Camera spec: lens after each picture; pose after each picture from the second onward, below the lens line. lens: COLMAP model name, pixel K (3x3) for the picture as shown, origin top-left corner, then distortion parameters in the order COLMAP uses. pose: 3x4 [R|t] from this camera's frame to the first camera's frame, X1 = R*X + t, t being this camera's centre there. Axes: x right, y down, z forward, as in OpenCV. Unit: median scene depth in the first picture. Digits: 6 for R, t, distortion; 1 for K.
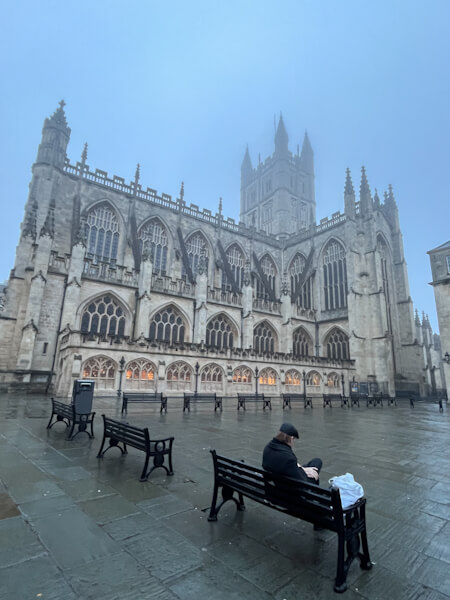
lens RADIAL K [[332.2, 0, 225.9], [0, 332.2, 298.7], [0, 0, 1]] dist [0.004783, -0.000149]
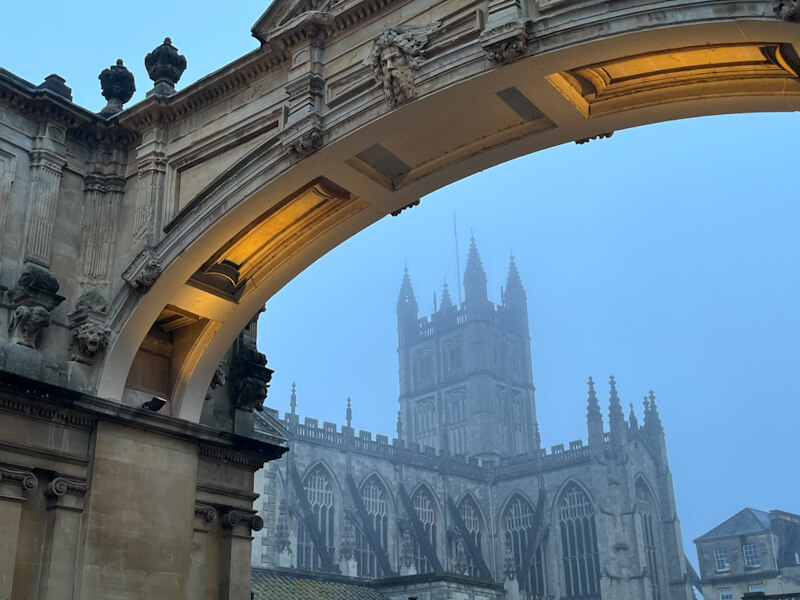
lens RADIAL K [[983.6, 0, 398.1], [0, 983.6, 301.3], [0, 0, 1]] dist [0.034242, 0.000000]
pose [[0.983706, 0.018358, 0.178847, -0.382471], [0.009479, 0.988094, -0.153562, -0.242641], [-0.179536, 0.152755, 0.971819, -0.907100]]
